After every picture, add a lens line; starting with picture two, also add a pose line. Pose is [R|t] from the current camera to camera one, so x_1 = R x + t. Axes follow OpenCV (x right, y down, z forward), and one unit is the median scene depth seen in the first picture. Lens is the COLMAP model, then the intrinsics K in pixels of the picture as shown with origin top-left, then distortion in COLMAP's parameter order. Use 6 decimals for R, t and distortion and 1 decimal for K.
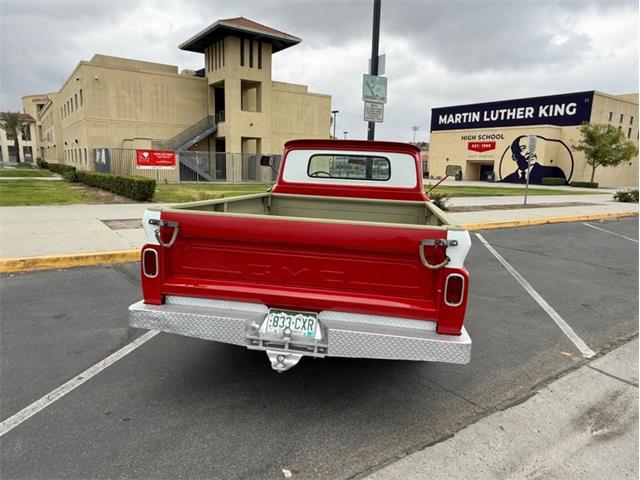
lens RADIAL K [[428.7, 0, 320.0], [0, 428.7, 244.0], [0, 0, 1]] dist [-0.002800, 0.003808]
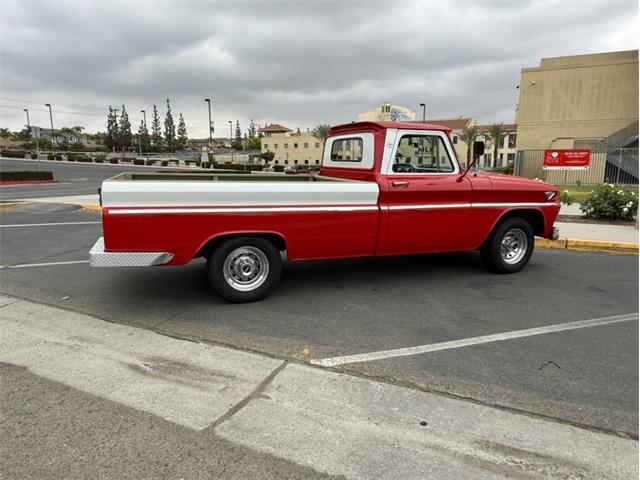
lens RADIAL K [[428.7, 0, 317.2], [0, 428.7, 239.2], [0, 0, 1]] dist [-0.002800, 0.003808]
pose [[0.494123, 0.124087, -0.860491, 0.822283], [-0.144018, 0.987770, 0.059742, -0.012657], [0.857381, 0.094406, 0.505950, 0.357249]]
